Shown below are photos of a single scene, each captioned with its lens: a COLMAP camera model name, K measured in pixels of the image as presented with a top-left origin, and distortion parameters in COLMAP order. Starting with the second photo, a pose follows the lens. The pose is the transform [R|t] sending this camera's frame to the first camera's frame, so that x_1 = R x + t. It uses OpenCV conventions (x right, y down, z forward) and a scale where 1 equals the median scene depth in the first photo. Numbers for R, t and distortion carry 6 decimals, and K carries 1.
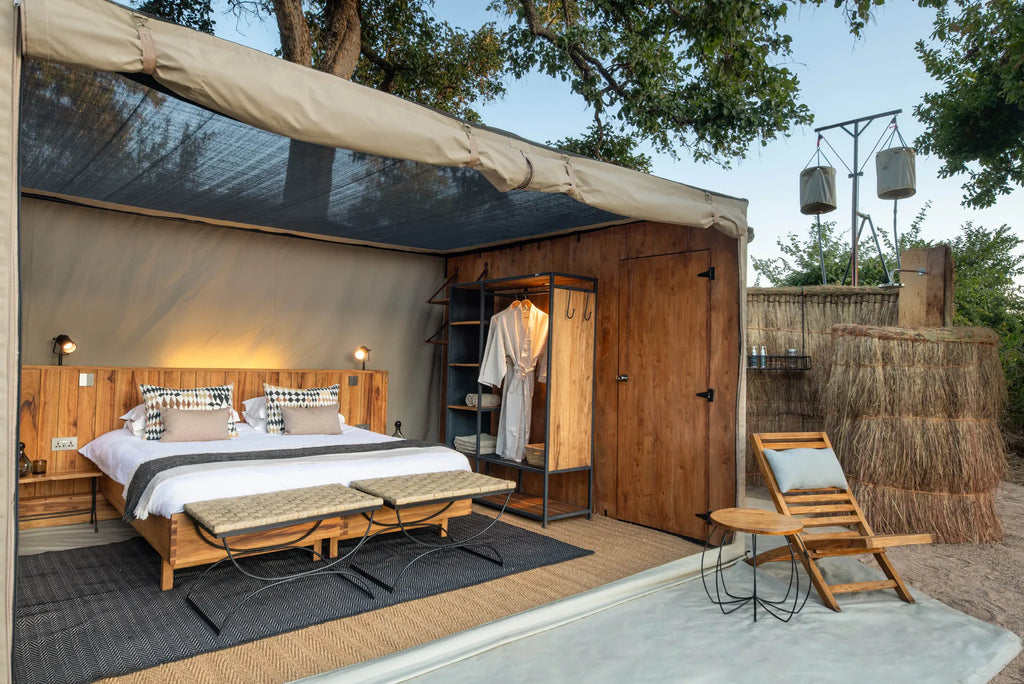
lens RADIAL K [[660.5, 0, 512.0], [0, 660.5, 342.0], [0, 0, 1]] dist [0.000203, 0.002663]
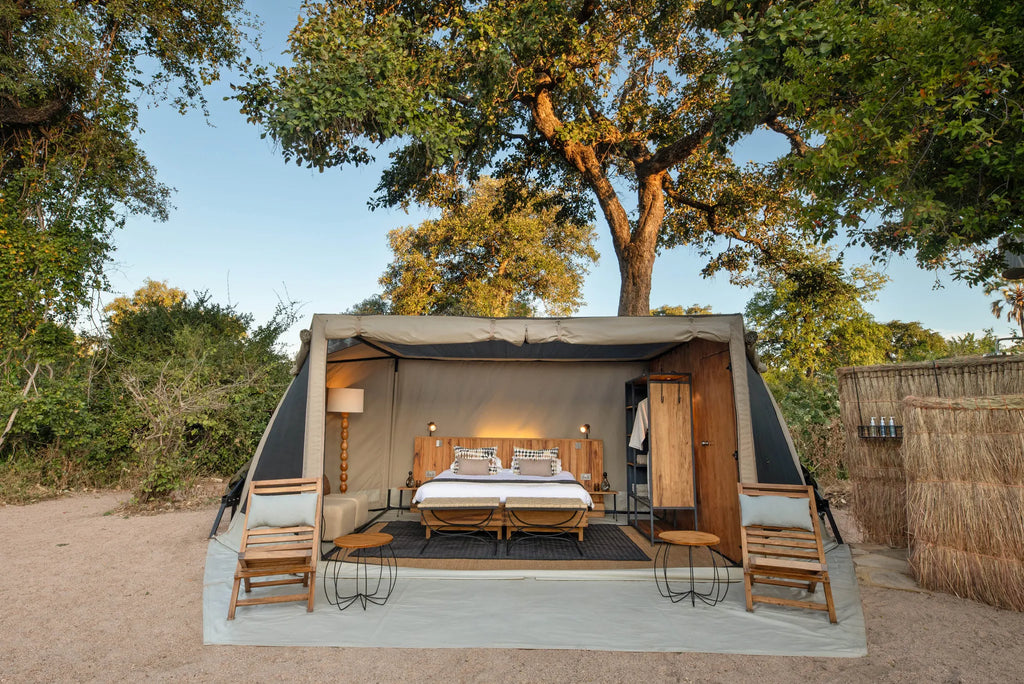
lens RADIAL K [[553.4, 0, 512.0], [0, 553.4, 342.0], [0, 0, 1]] dist [0.006377, 0.000880]
pose [[0.753319, -0.116251, -0.647299, 0.656672], [0.023812, 0.988429, -0.149804, 0.008195], [0.657224, 0.097436, 0.747370, -0.172545]]
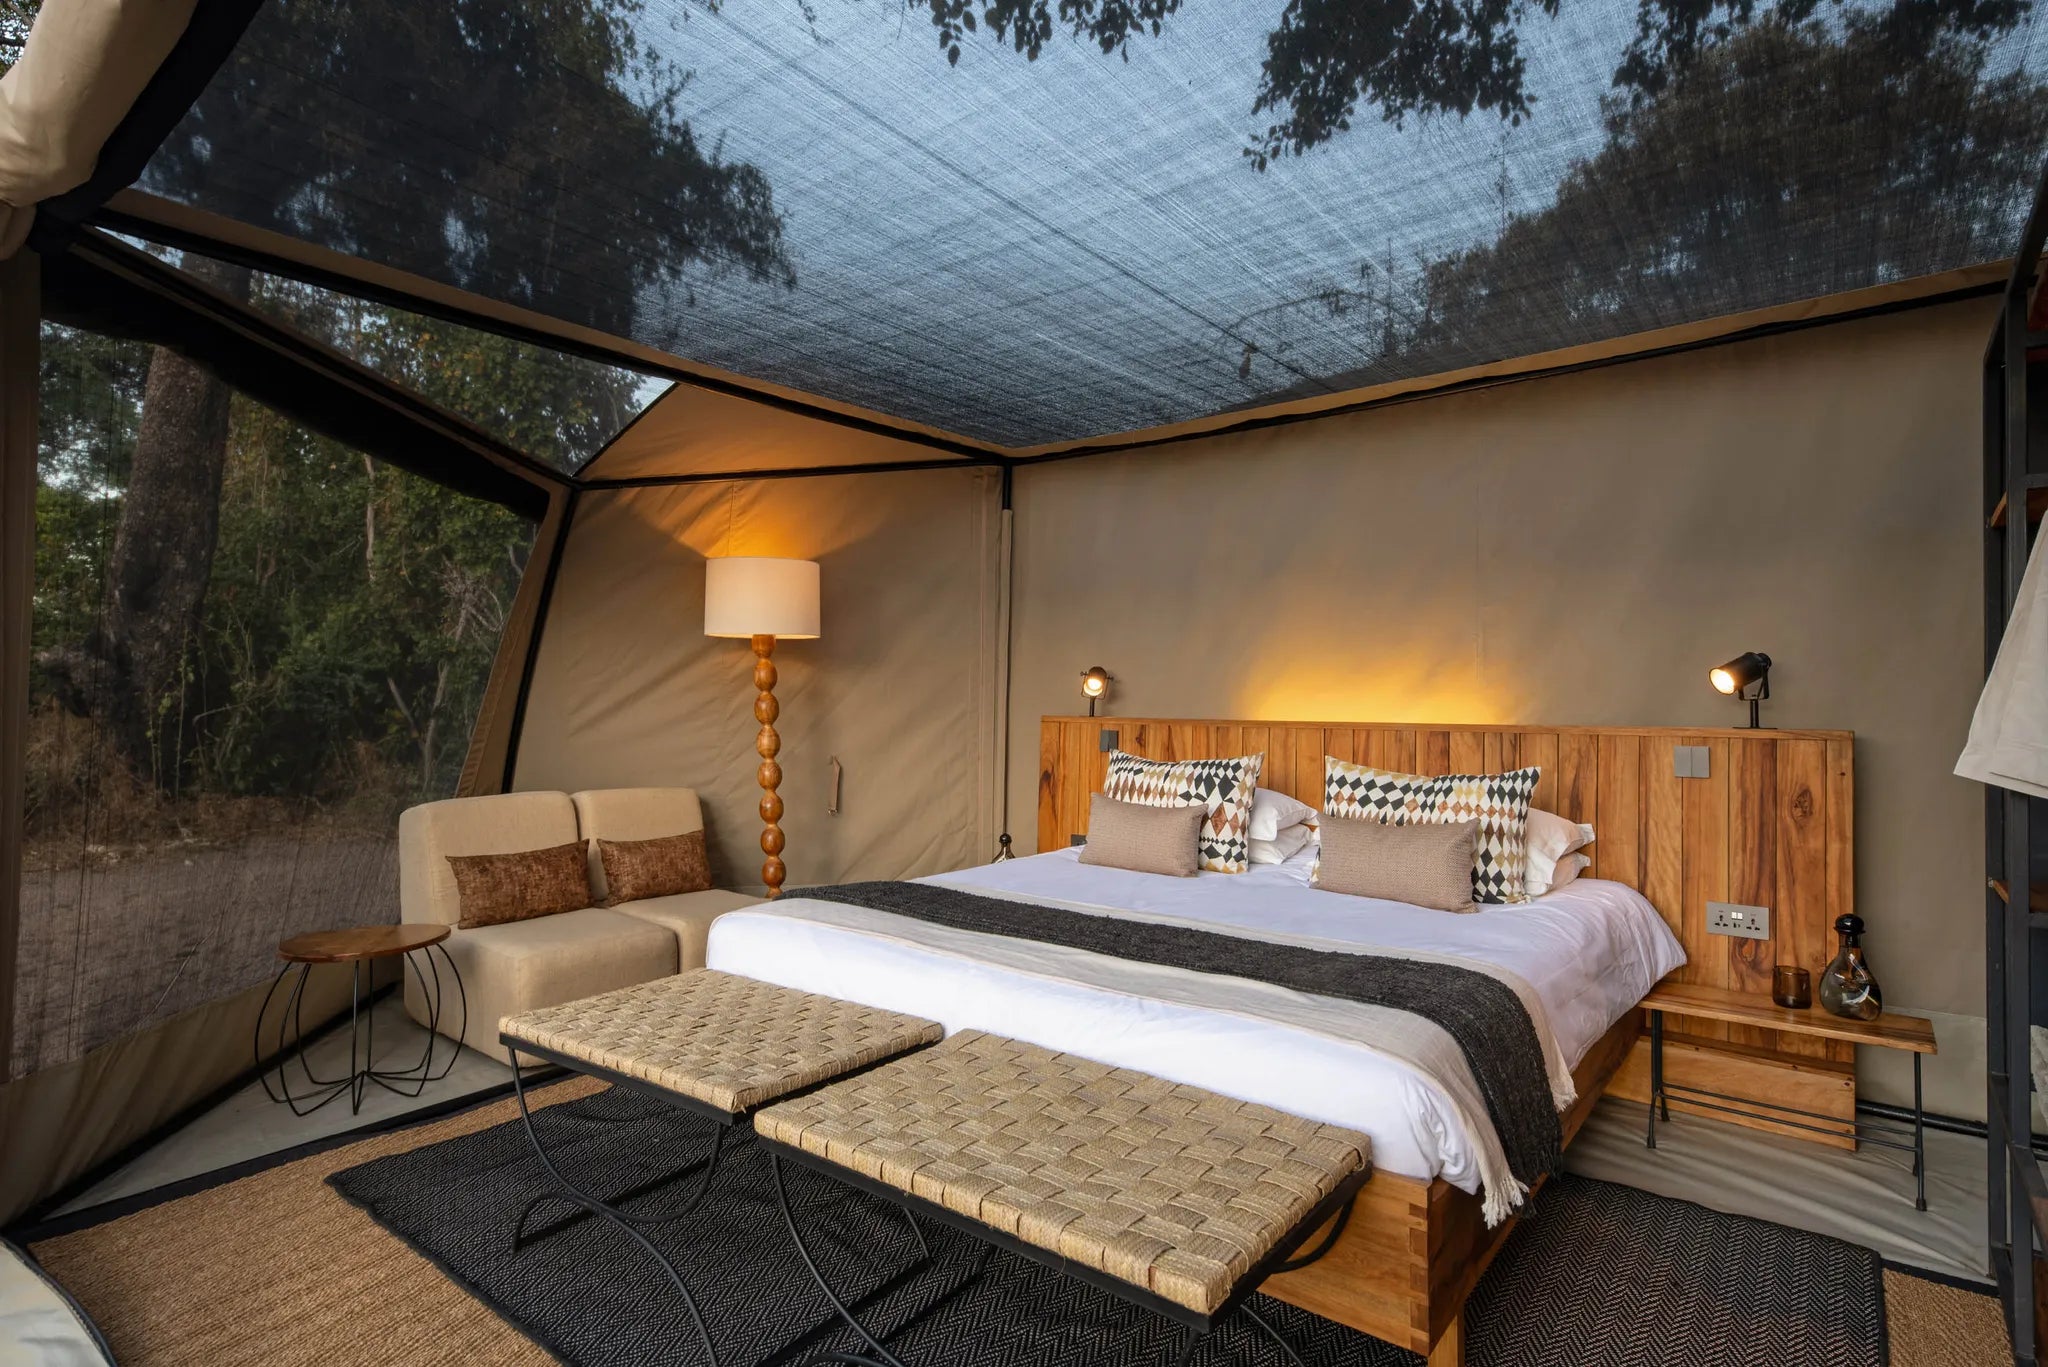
lens RADIAL K [[1030.7, 0, 1020.7], [0, 1030.7, 716.0], [0, 0, 1]] dist [-0.002365, 0.000131]
pose [[0.183541, -0.017570, -0.982855, 0.223168], [0.022920, 0.999645, -0.013590, 0.043545], [0.982745, -0.020033, 0.183878, 0.719714]]
